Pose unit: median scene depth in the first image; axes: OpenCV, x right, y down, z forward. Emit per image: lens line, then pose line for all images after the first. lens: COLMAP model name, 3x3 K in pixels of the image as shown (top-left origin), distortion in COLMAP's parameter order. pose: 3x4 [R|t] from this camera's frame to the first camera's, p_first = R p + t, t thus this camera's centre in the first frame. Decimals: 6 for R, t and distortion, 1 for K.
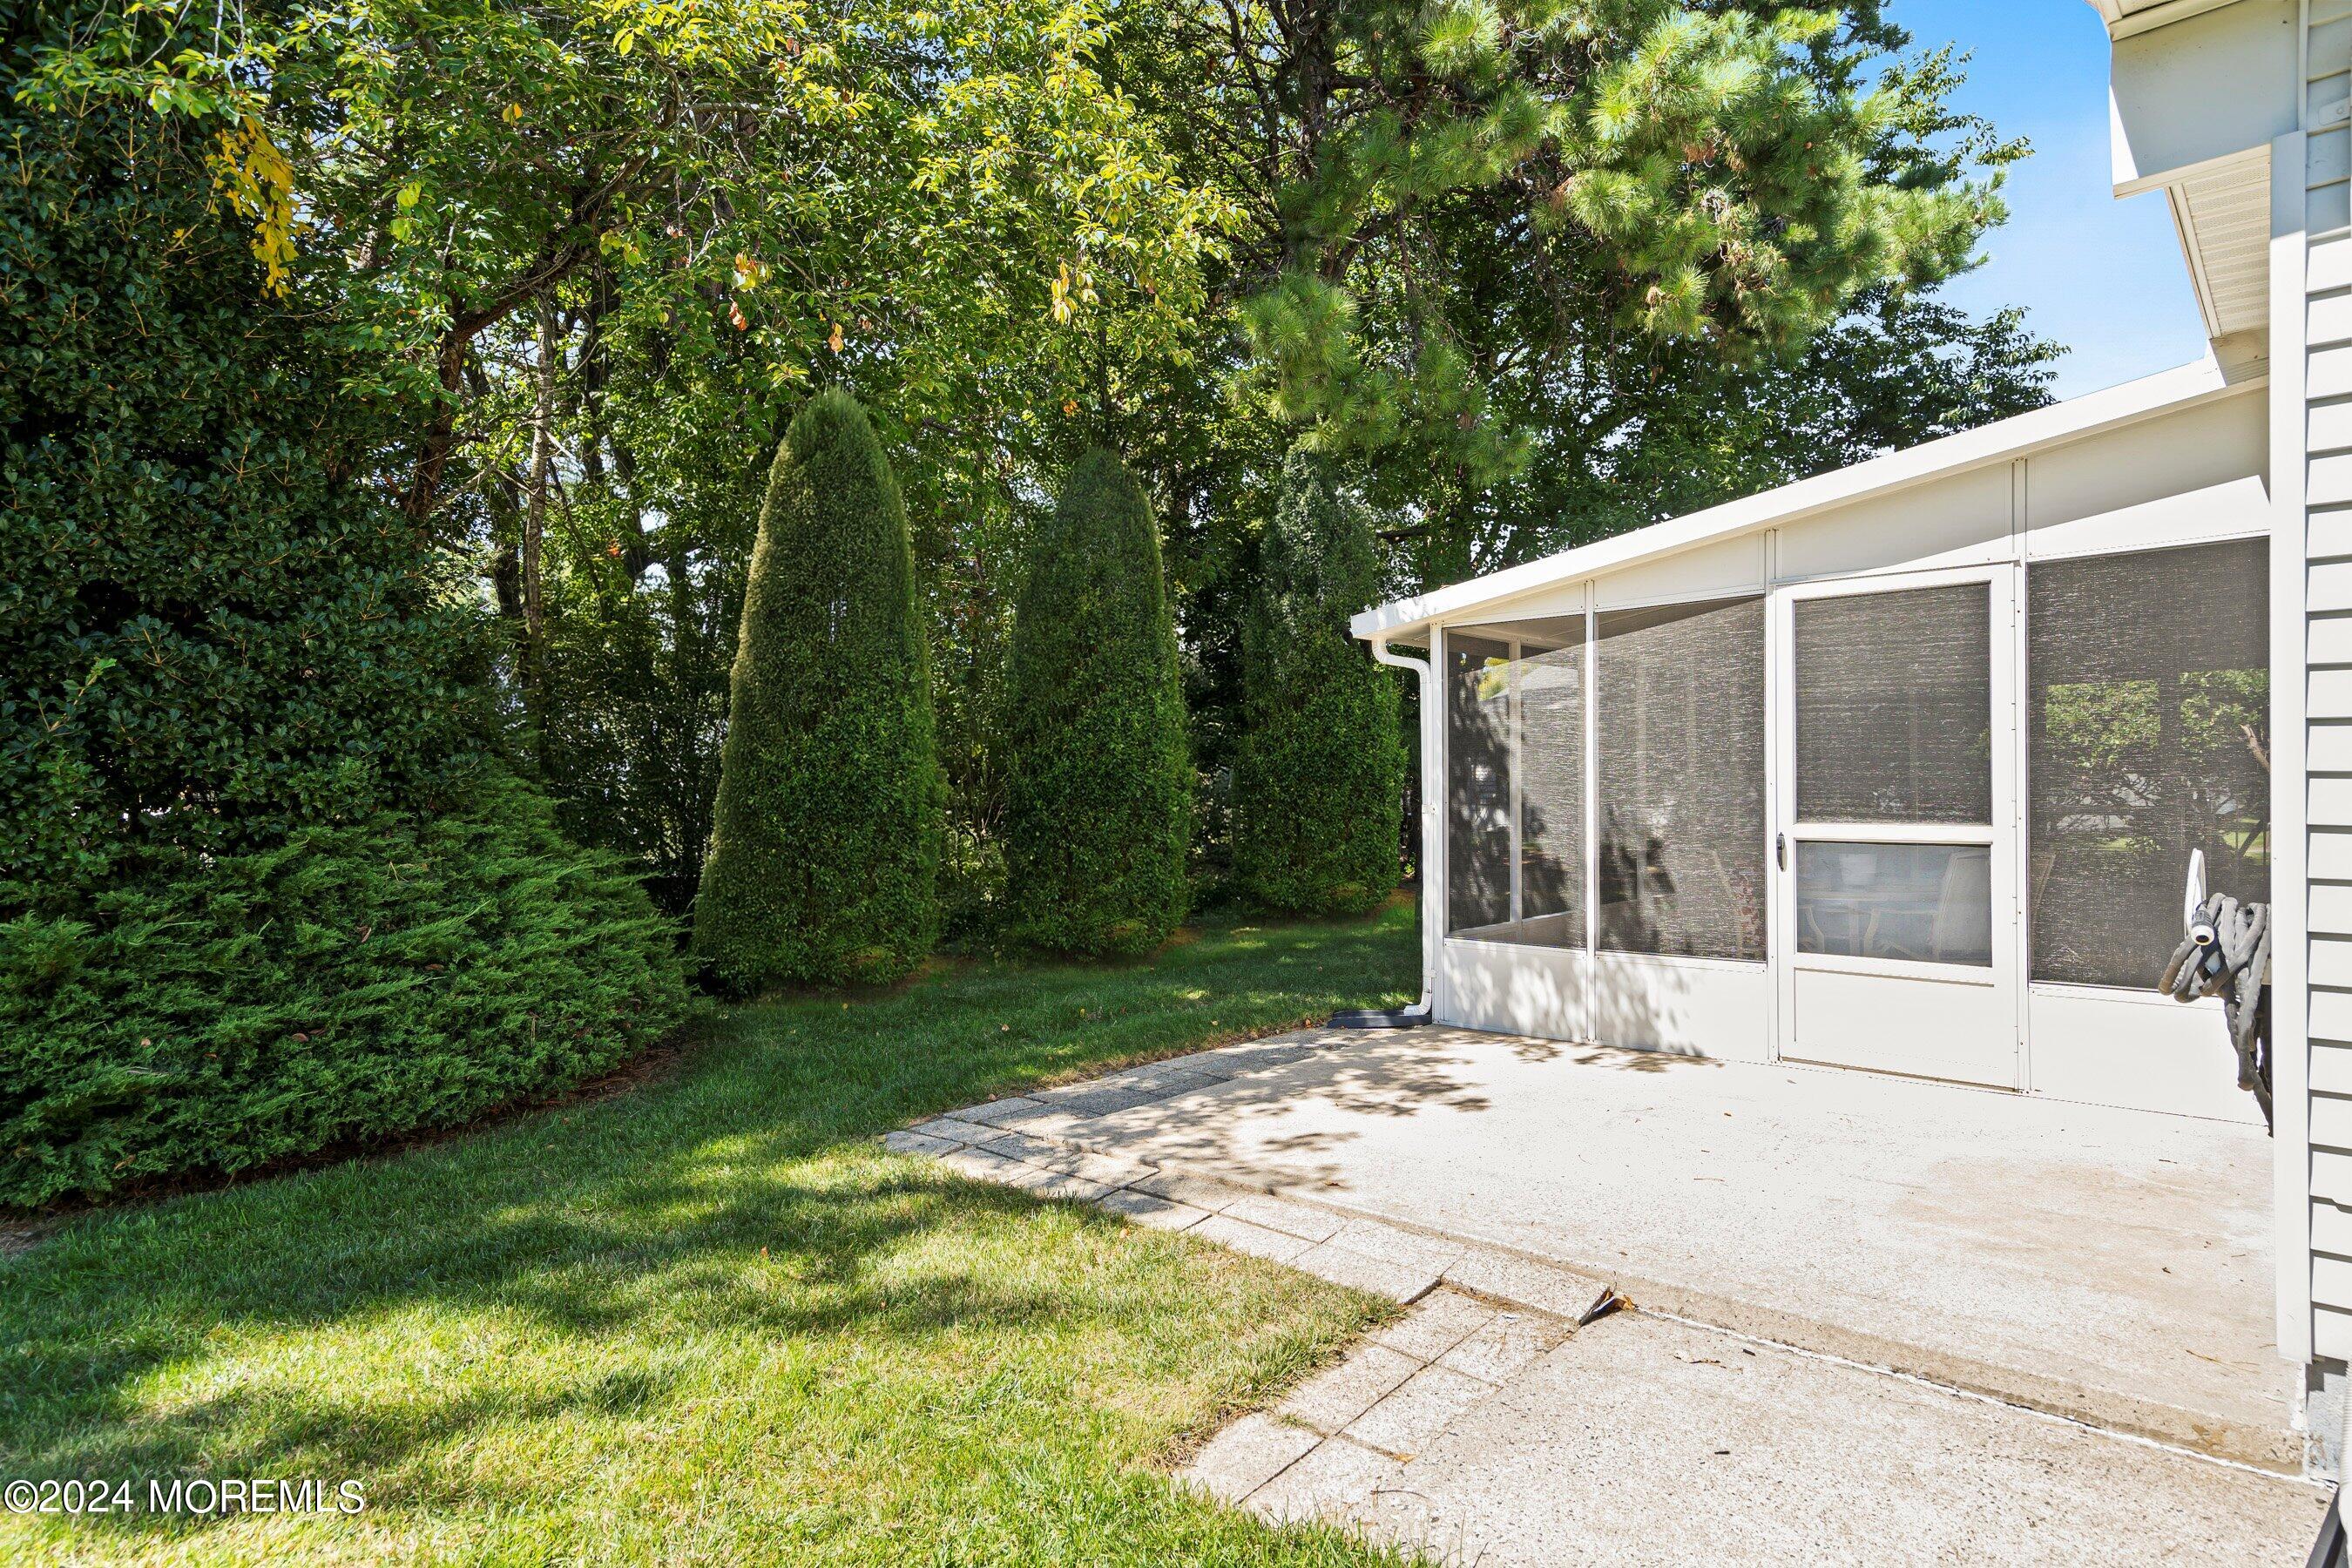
lens RADIAL K [[1280.6, 0, 1176.0], [0, 1280.6, 784.0], [0, 0, 1]] dist [0.001073, 0.000699]
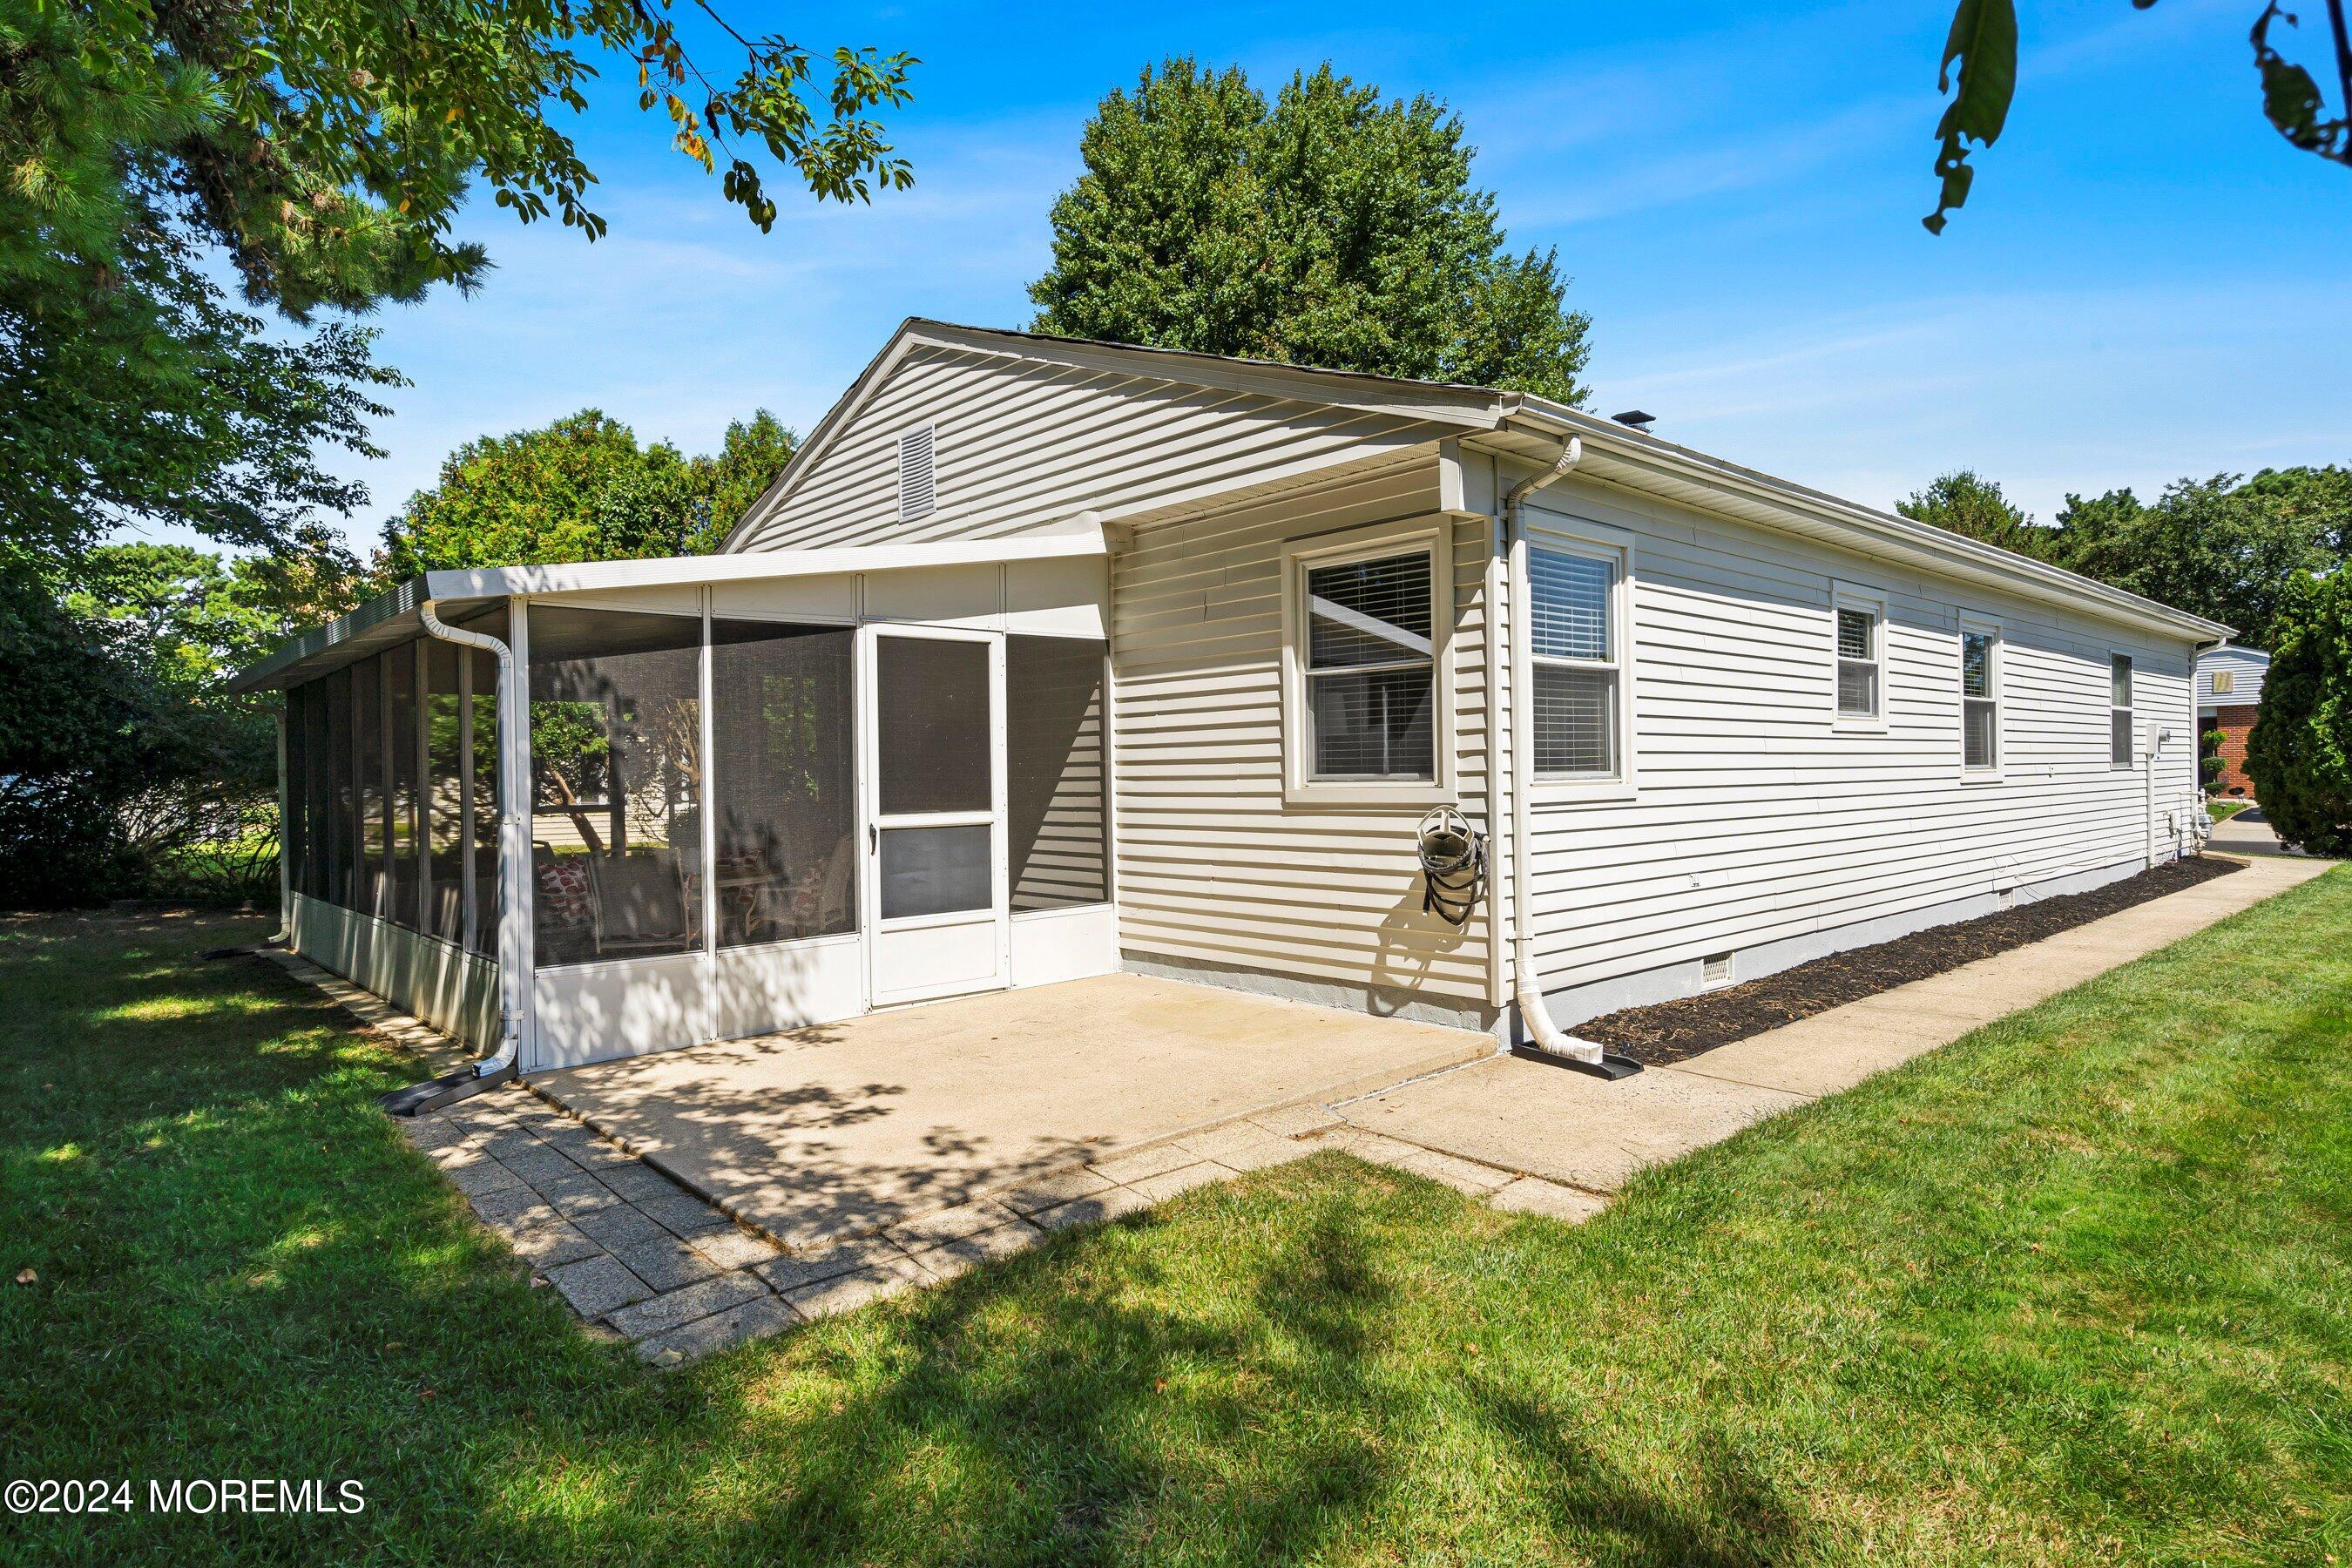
lens RADIAL K [[1280.6, 0, 1176.0], [0, 1280.6, 784.0], [0, 0, 1]] dist [0.001073, 0.000699]
pose [[0.093377, -0.008320, 0.995596, -0.825494], [0.009748, 0.999925, 0.007442, -0.007350], [-0.995583, 0.009010, 0.093451, 0.681838]]
